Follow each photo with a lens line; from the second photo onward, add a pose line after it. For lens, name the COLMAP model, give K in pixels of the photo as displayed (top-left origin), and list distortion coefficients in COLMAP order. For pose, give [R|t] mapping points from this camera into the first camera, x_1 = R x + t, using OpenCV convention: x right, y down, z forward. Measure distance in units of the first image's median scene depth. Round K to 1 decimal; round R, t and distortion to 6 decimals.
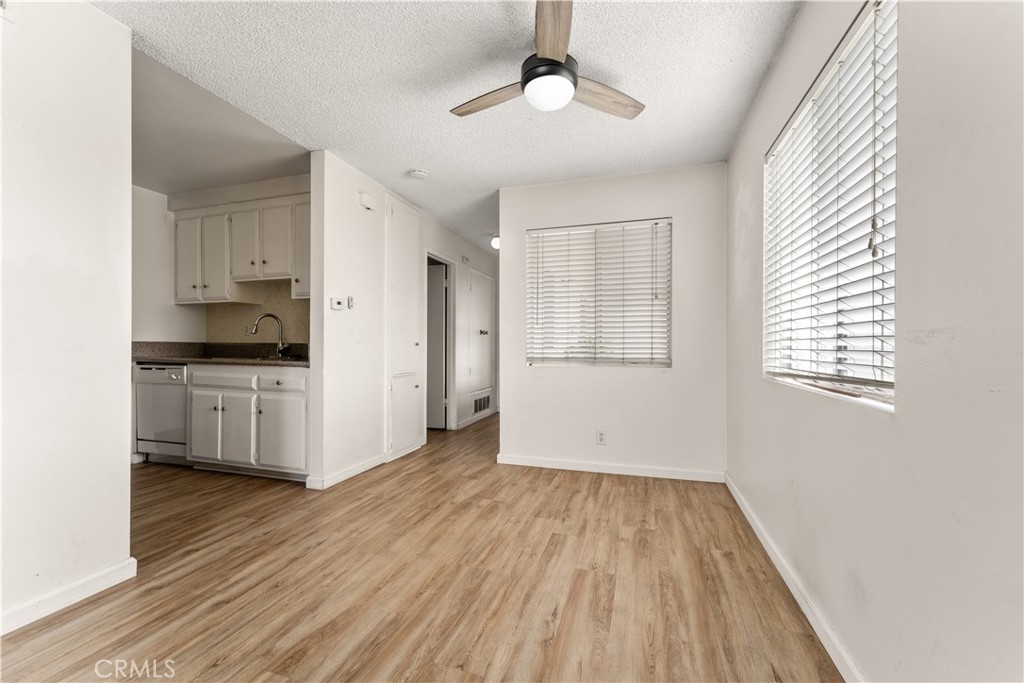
lens RADIAL K [[409.3, 0, 512.7], [0, 409.3, 344.6], [0, 0, 1]] dist [0.002004, -0.000283]
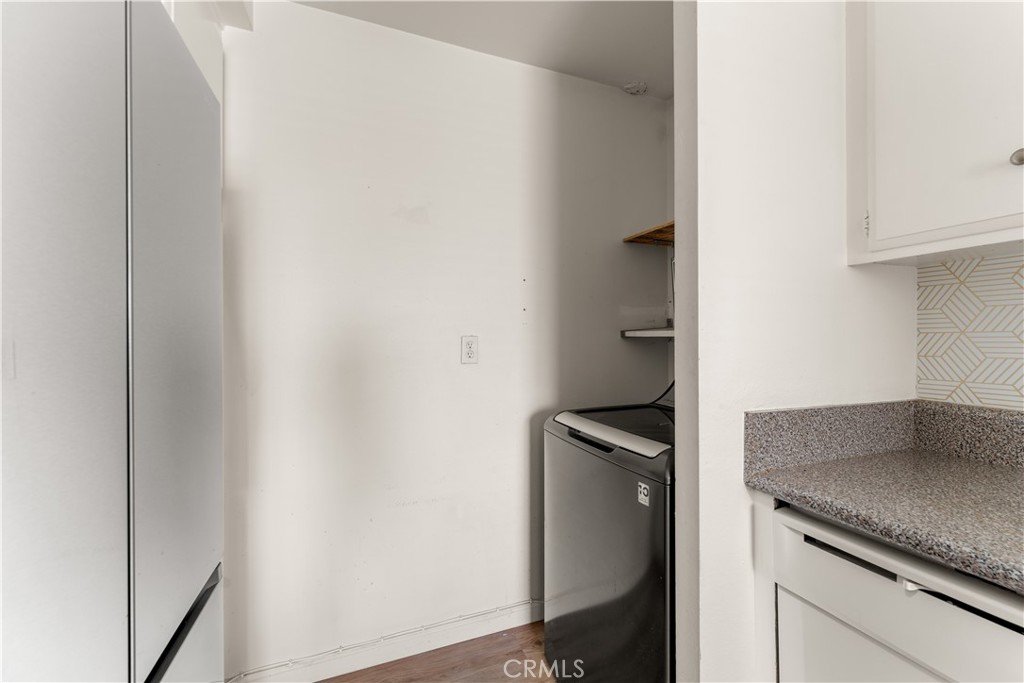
lens RADIAL K [[409.3, 0, 512.7], [0, 409.3, 344.6], [0, 0, 1]] dist [0.002004, -0.000283]
pose [[0.621746, -0.001397, -0.783218, -0.768631], [0.006033, 0.999977, 0.003005, -0.048856], [0.783196, -0.006594, 0.621740, 0.675707]]
